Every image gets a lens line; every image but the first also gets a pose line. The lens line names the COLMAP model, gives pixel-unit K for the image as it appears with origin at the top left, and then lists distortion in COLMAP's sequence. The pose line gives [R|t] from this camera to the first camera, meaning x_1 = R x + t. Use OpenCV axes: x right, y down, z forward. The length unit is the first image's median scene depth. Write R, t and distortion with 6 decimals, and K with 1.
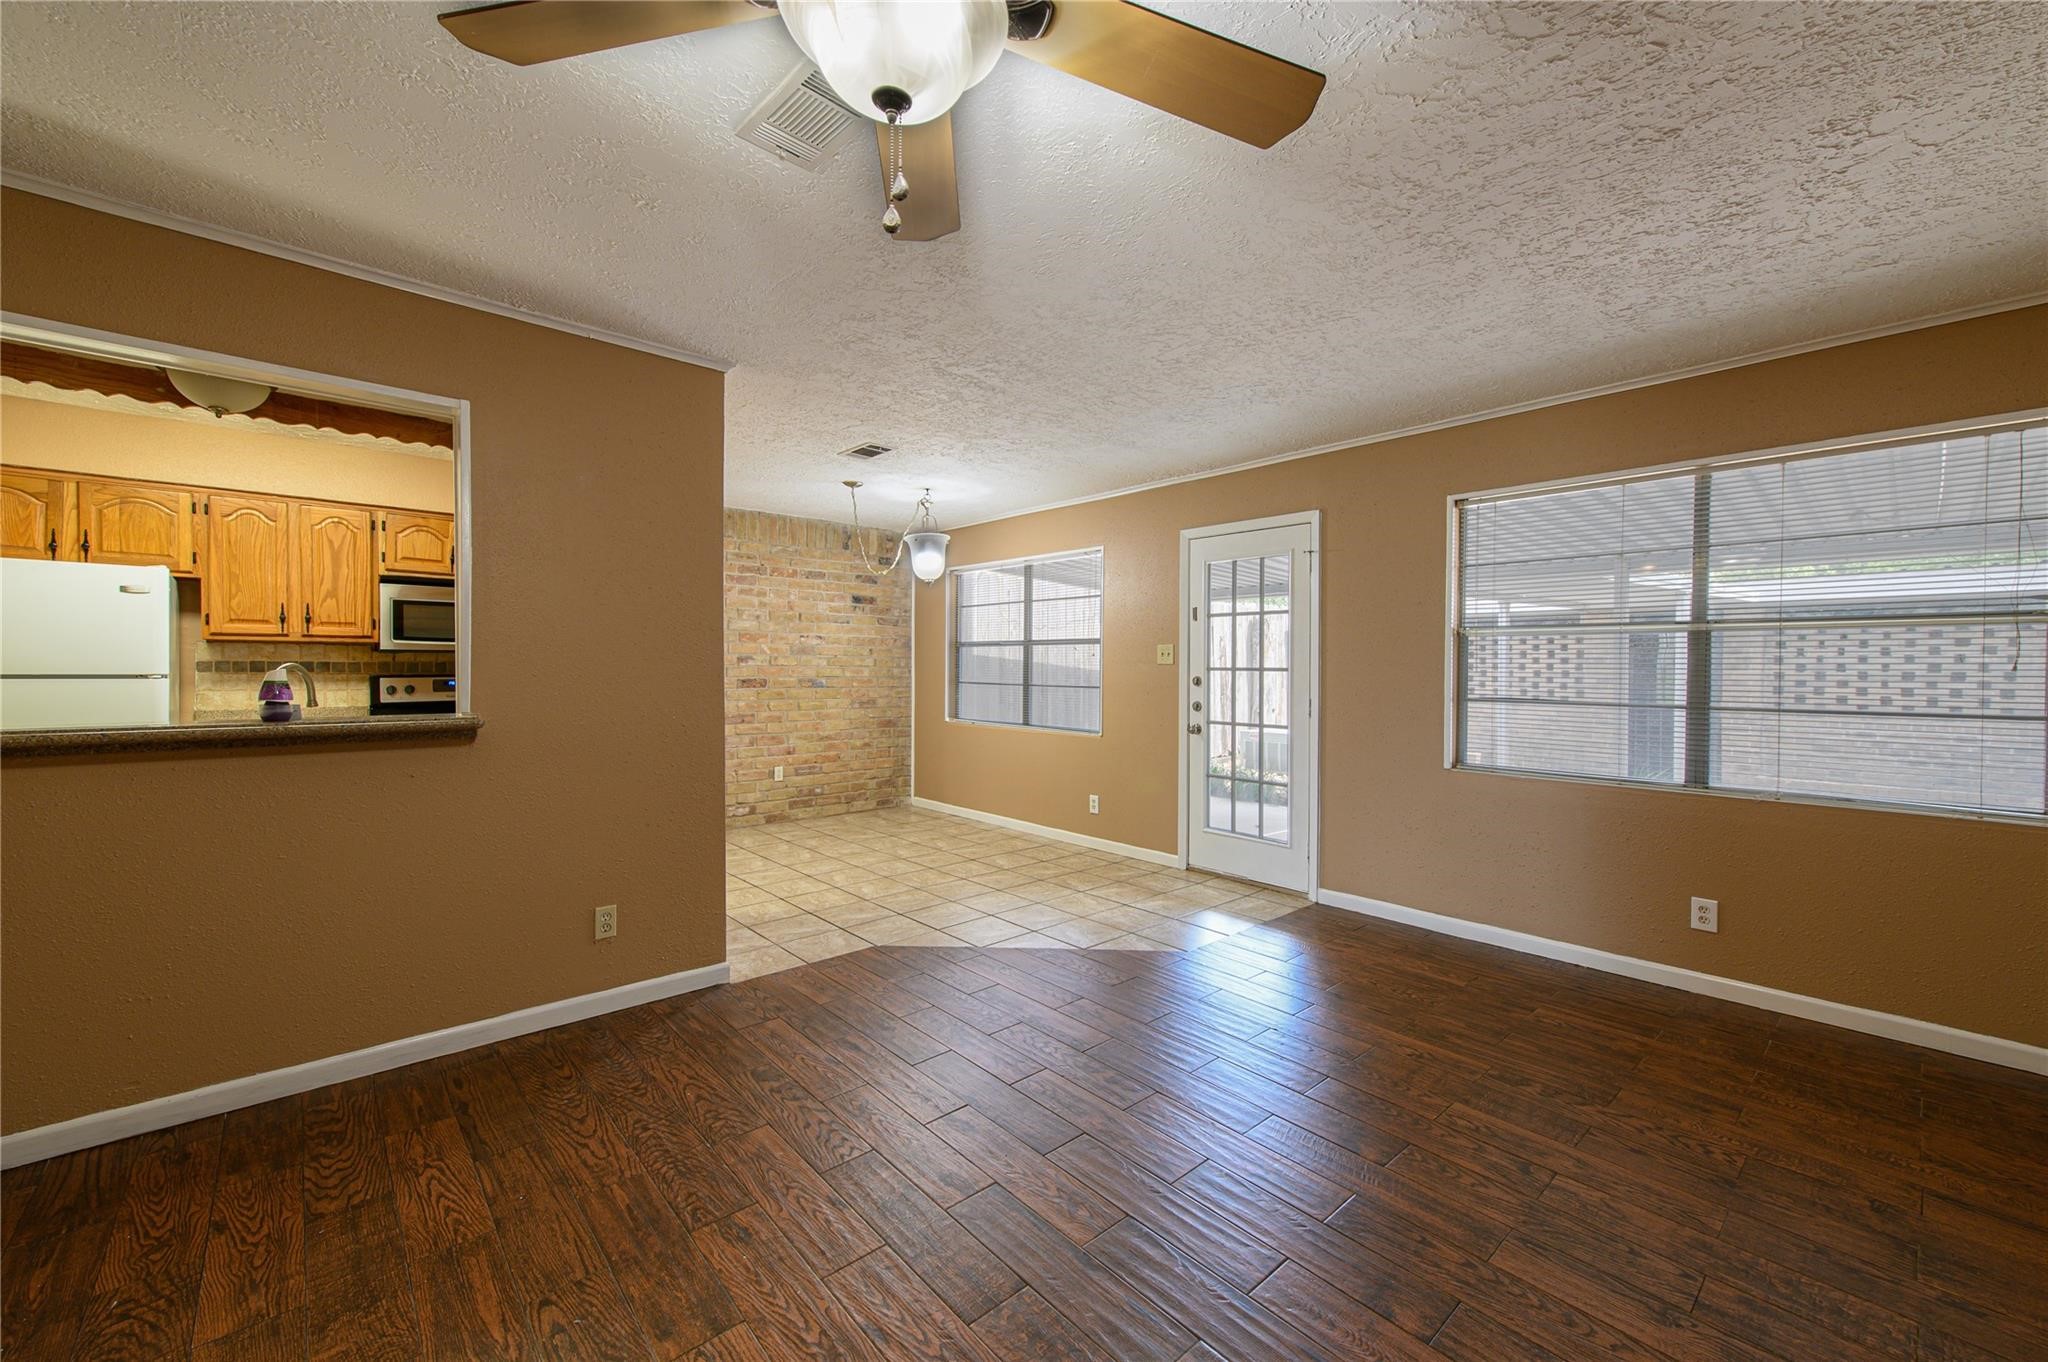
lens RADIAL K [[796.9, 0, 1052.5], [0, 796.9, 674.8], [0, 0, 1]] dist [-0.001458, -0.000270]
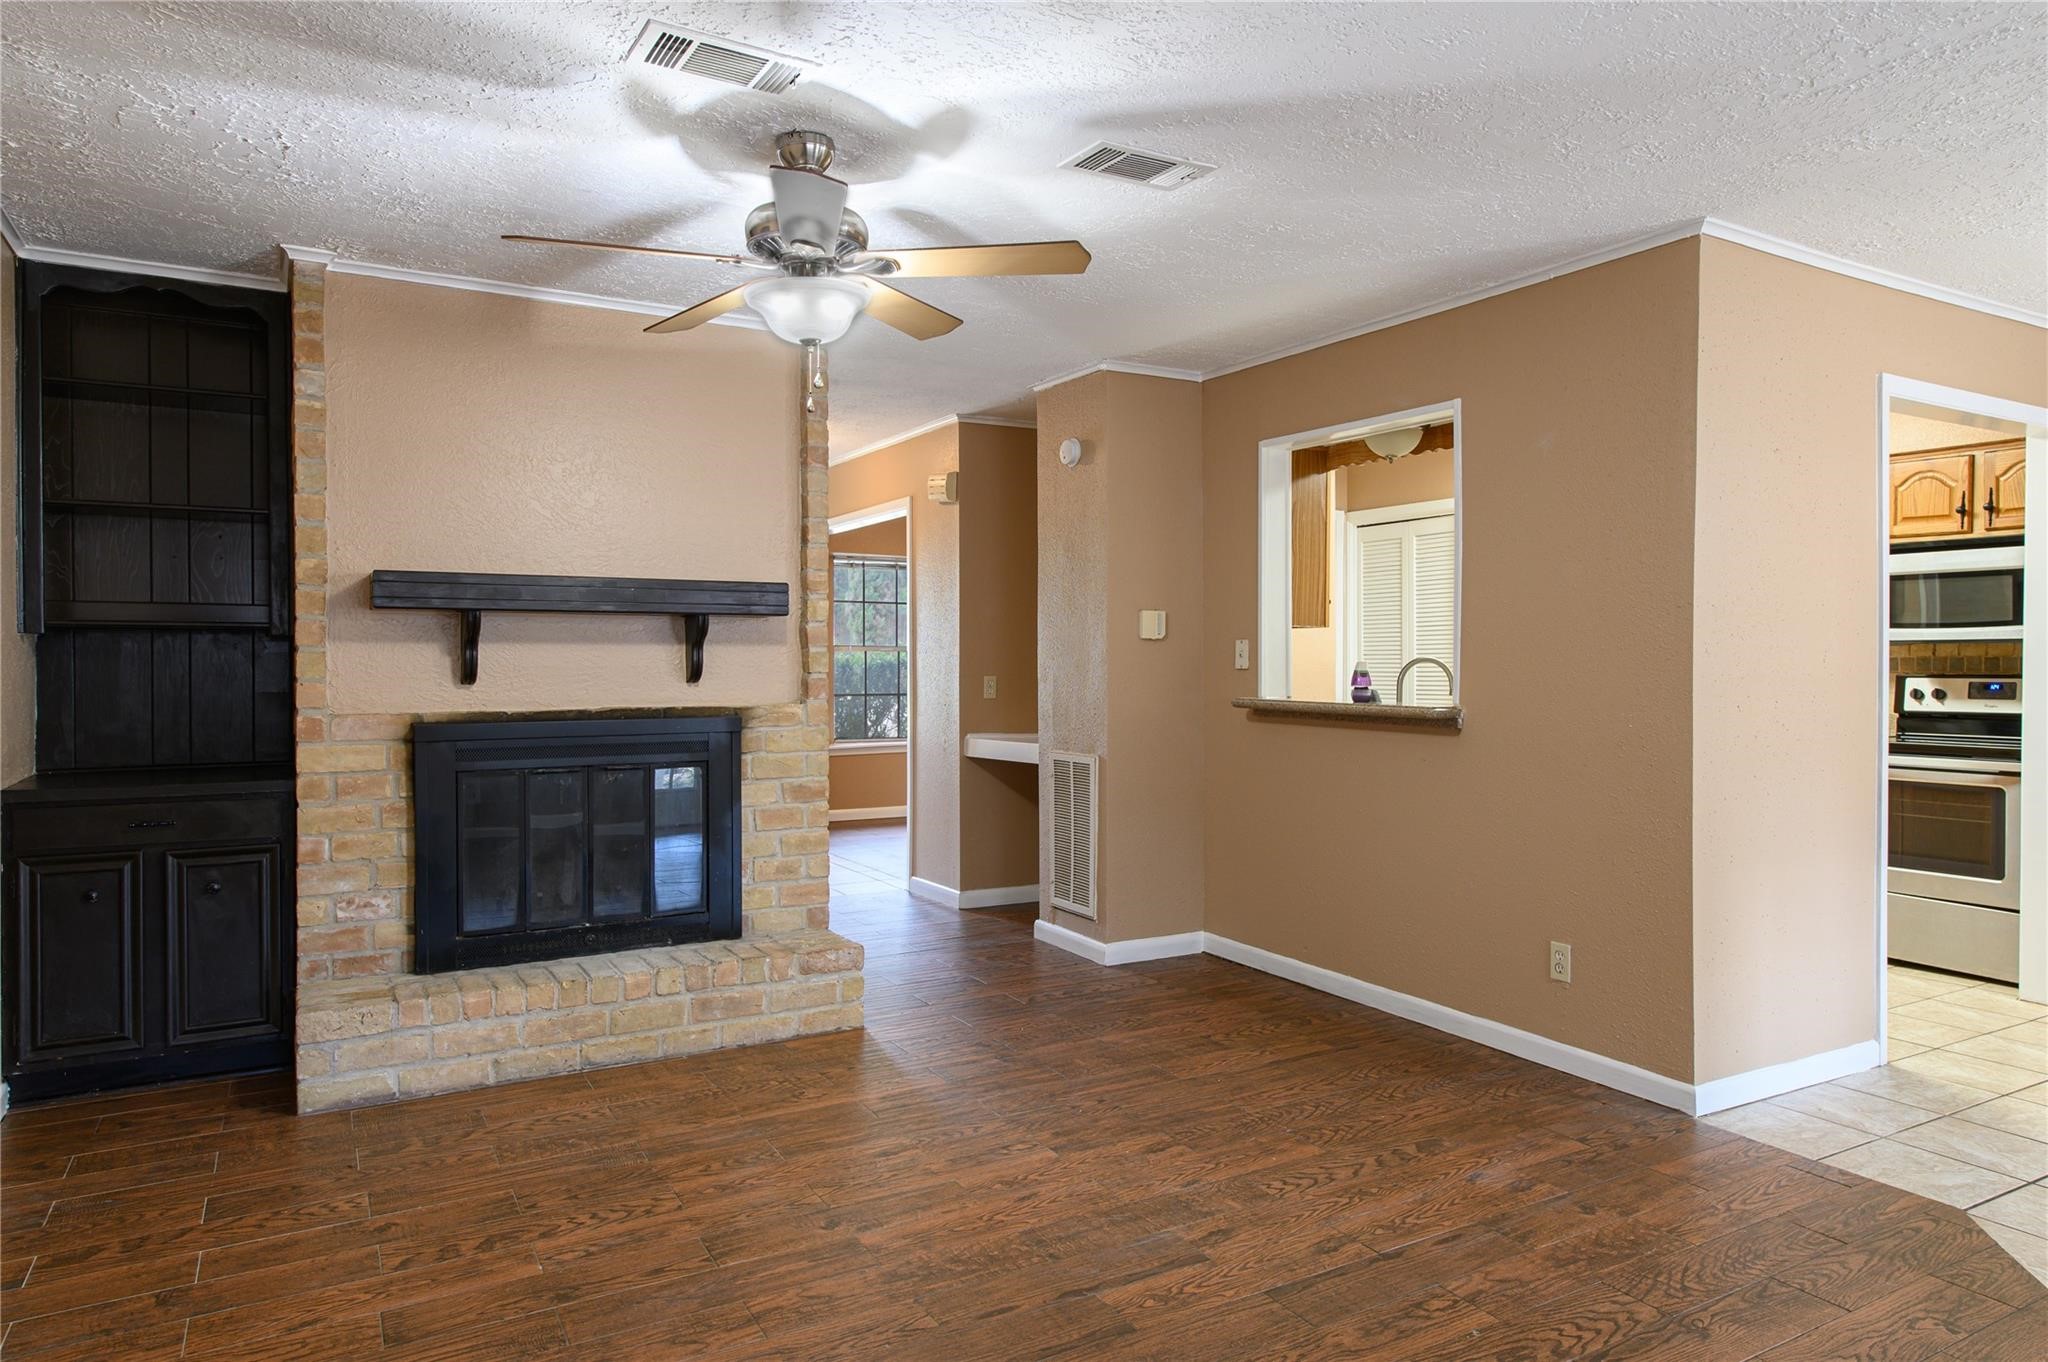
lens RADIAL K [[1276.5, 0, 1040.1], [0, 1276.5, 673.2], [0, 0, 1]] dist [0.034618, -0.029794]
pose [[-0.224303, 0.005791, -0.974502, 0.416165], [-0.015092, 0.999842, 0.009415, 0.000253], [0.974403, 0.016819, -0.224180, 0.357330]]
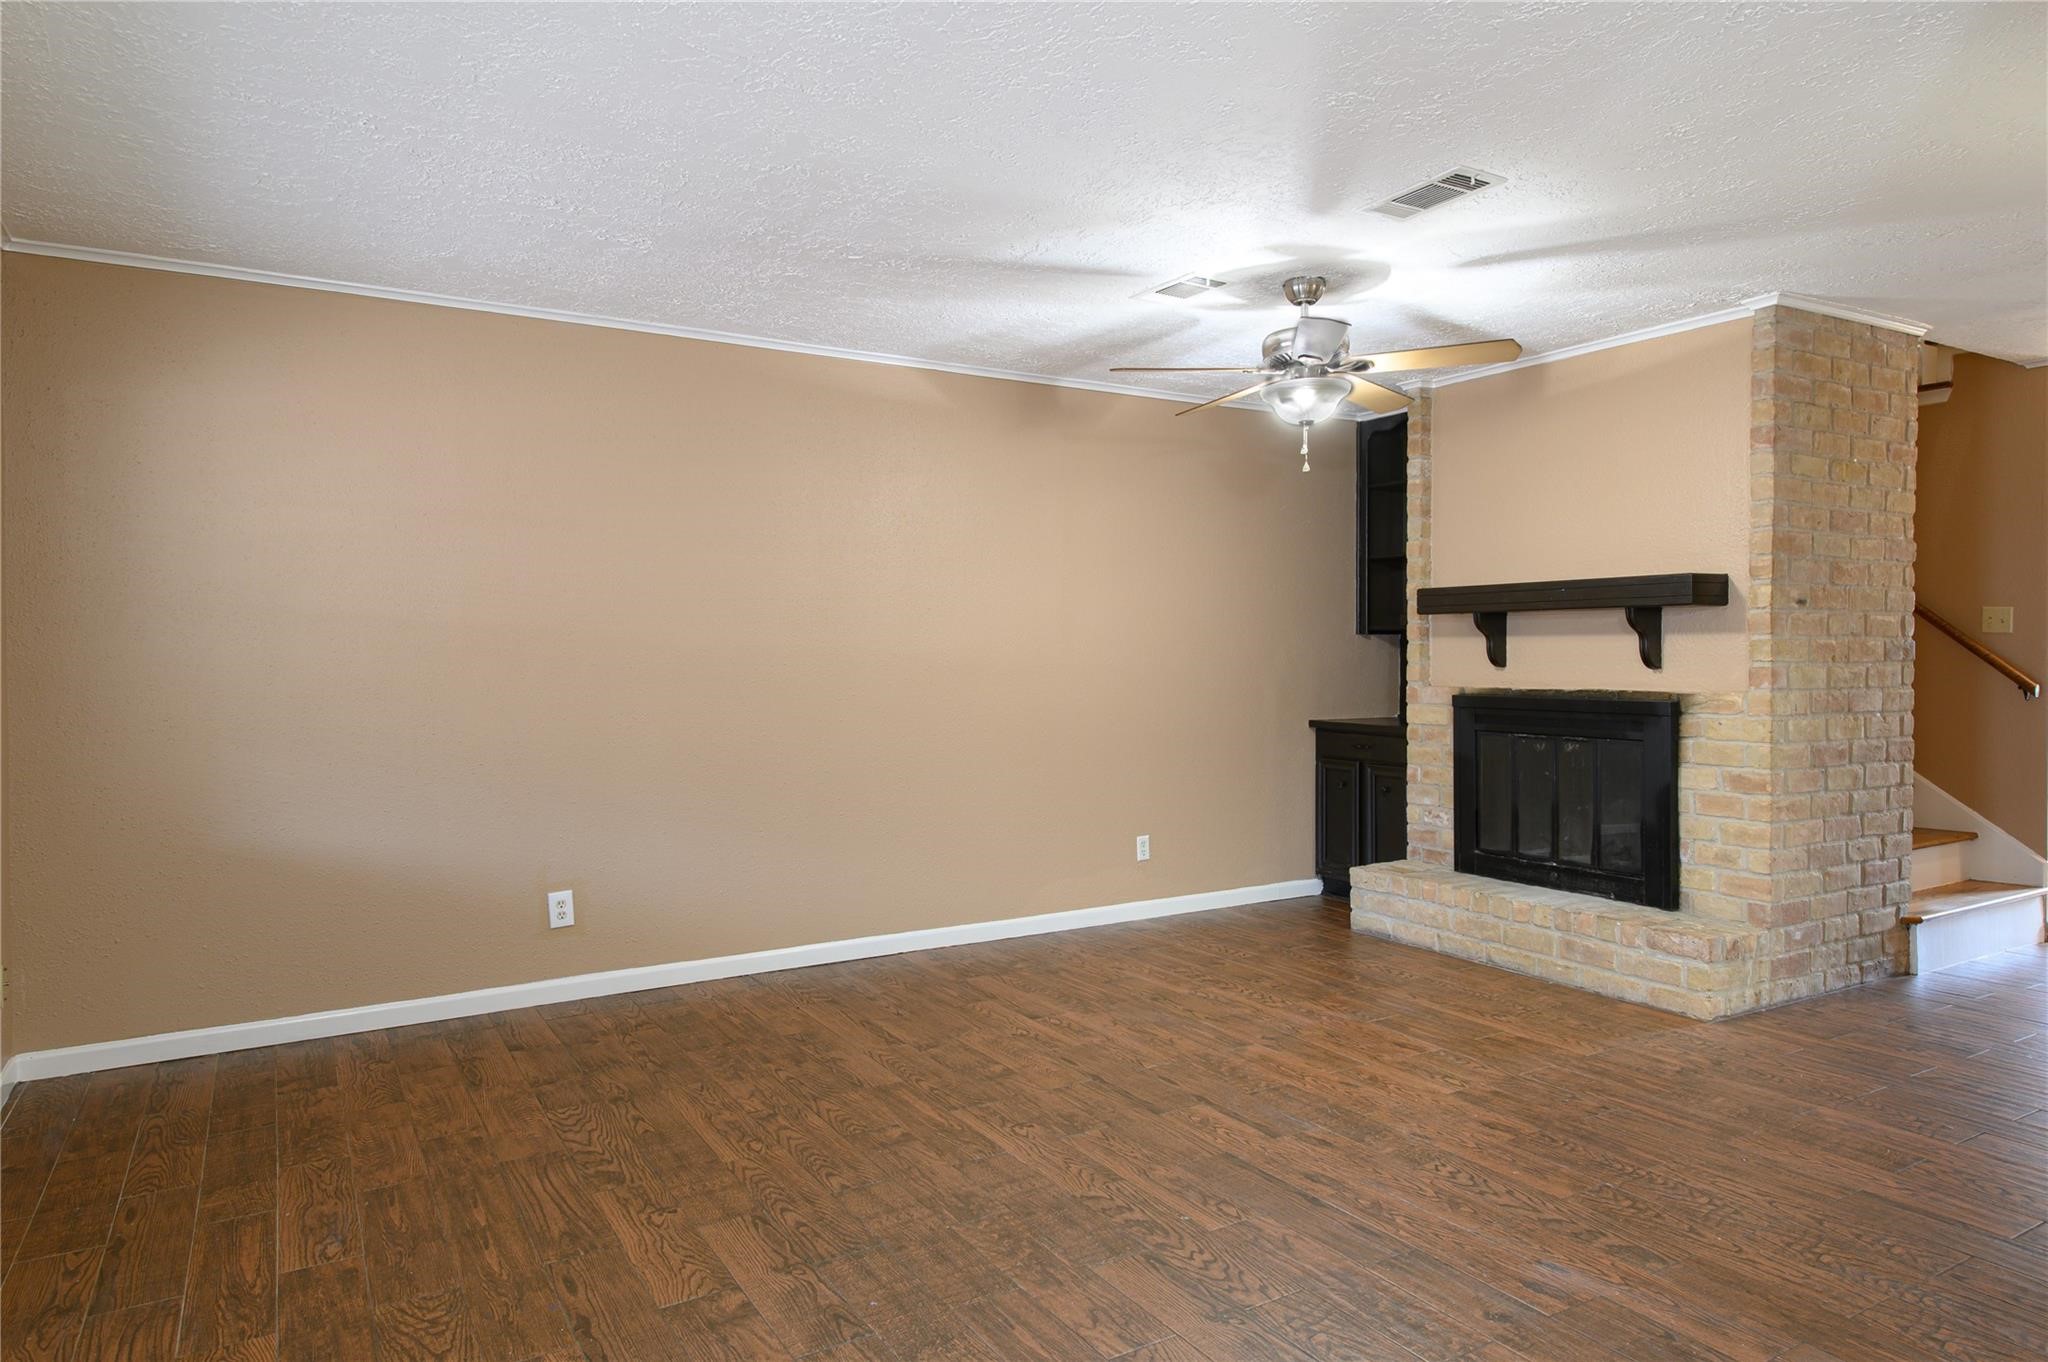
lens RADIAL K [[1276.5, 0, 1040.1], [0, 1276.5, 673.2], [0, 0, 1]] dist [0.034618, -0.029794]
pose [[-0.978509, -0.005921, 0.206117, -0.035622], [0.000651, 0.999494, 0.031806, -0.007613], [-0.206201, 0.031256, -0.978010, 0.855934]]
